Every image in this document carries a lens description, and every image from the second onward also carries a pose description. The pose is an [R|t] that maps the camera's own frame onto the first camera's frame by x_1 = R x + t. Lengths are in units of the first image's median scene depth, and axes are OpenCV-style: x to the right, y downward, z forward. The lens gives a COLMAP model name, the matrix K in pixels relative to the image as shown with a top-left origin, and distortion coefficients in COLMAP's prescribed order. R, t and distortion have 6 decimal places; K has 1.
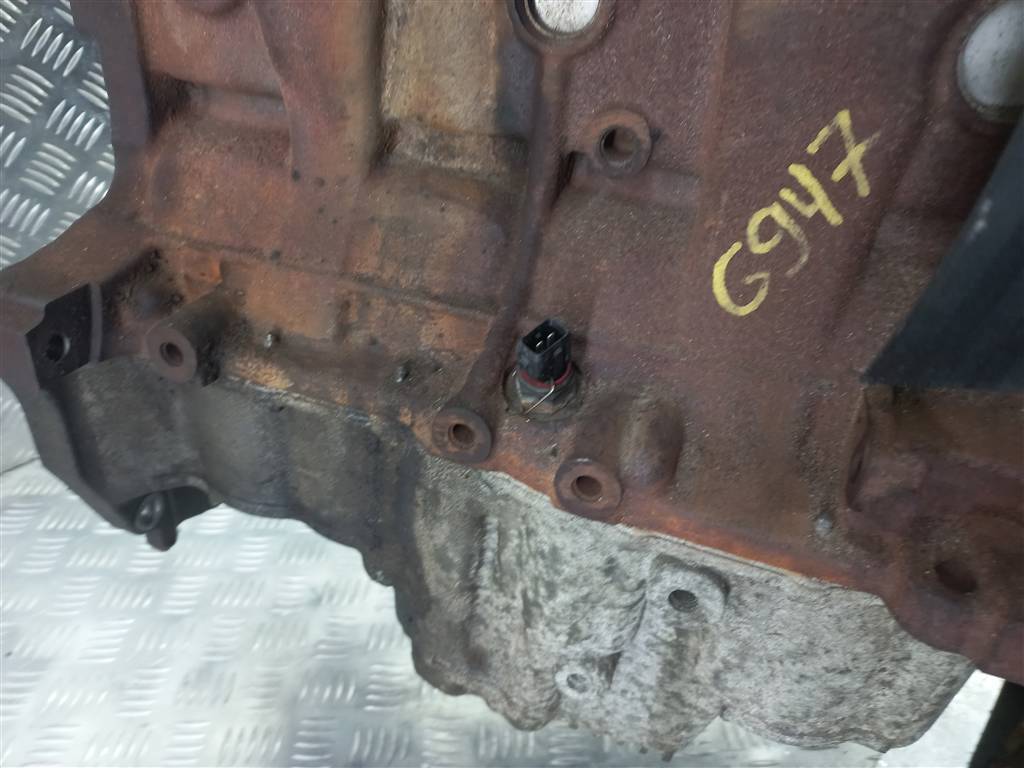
lens RADIAL K [[732.5, 0, 512.0], [0, 732.5, 384.0], [0, 0, 1]] dist [0.091425, -0.157694]
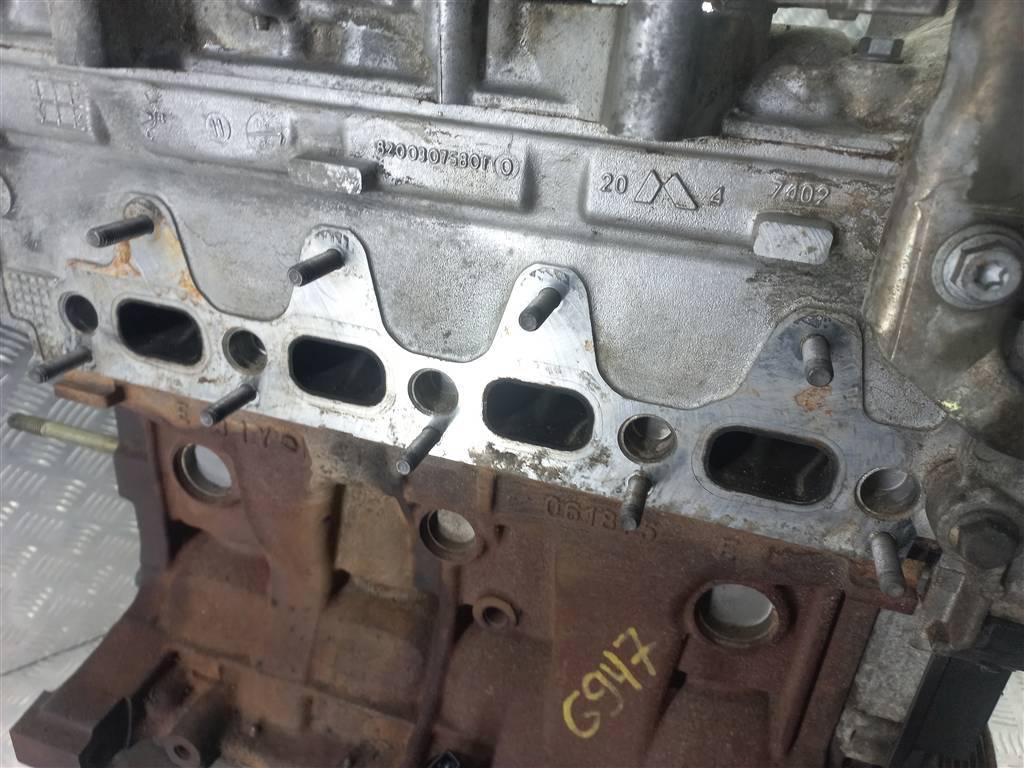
lens RADIAL K [[732.5, 0, 512.0], [0, 732.5, 384.0], [0, 0, 1]] dist [0.091425, -0.157694]
pose [[0.999702, -0.024212, 0.003155, 0.166410], [0.024401, 0.995292, -0.093802, -0.580371], [-0.000869, 0.093851, 0.995586, -0.441468]]
